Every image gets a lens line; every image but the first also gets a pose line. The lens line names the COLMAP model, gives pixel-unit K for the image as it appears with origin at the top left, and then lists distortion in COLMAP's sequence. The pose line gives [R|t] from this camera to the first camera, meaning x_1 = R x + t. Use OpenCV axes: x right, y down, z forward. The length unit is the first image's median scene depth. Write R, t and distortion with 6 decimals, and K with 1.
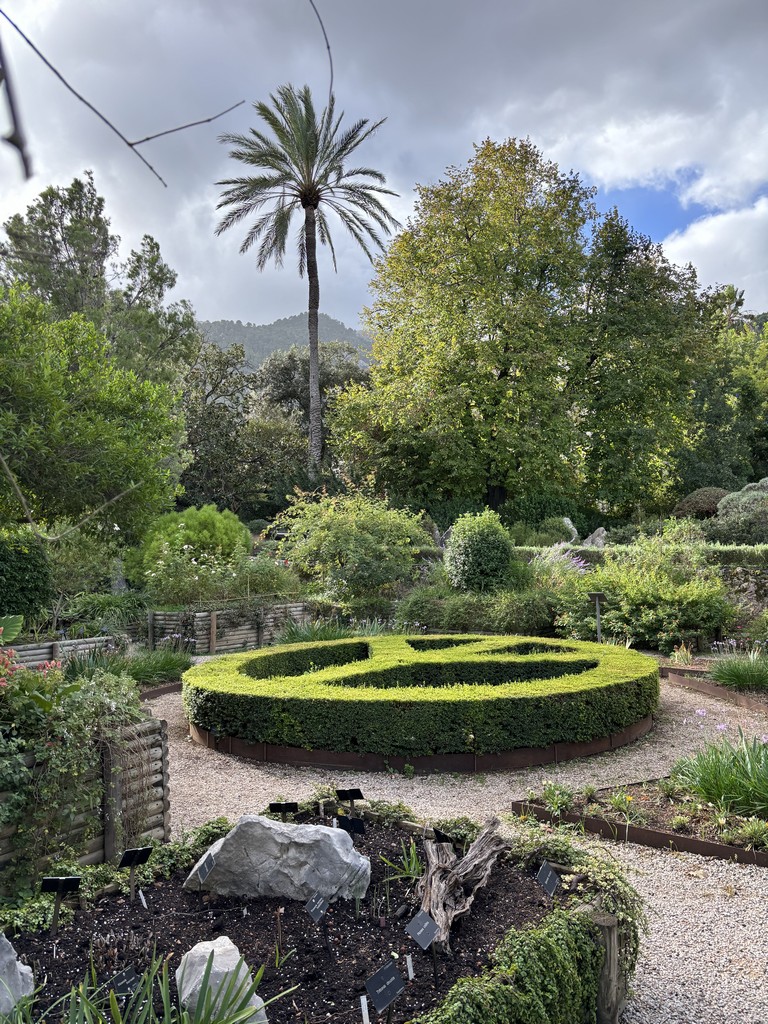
lens RADIAL K [[736.3, 0, 387.2], [0, 736.3, 508.3], [0, 0, 1]] dist [0.050536, -0.042096]
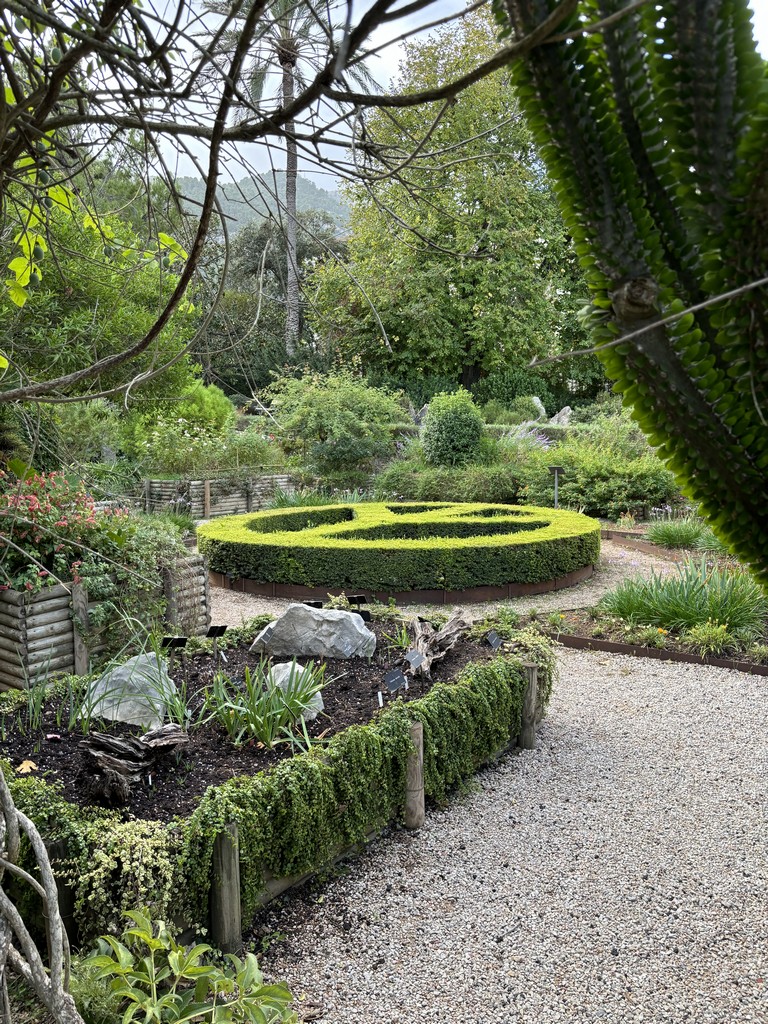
lens RADIAL K [[736.3, 0, 381.0], [0, 736.3, 517.4], [0, 0, 1]] dist [0.050536, -0.042096]
pose [[0.999455, 0.008918, 0.031780, -0.017221], [-0.014433, 0.983964, 0.177782, -0.004590], [-0.029685, -0.178144, 0.983557, -0.112240]]
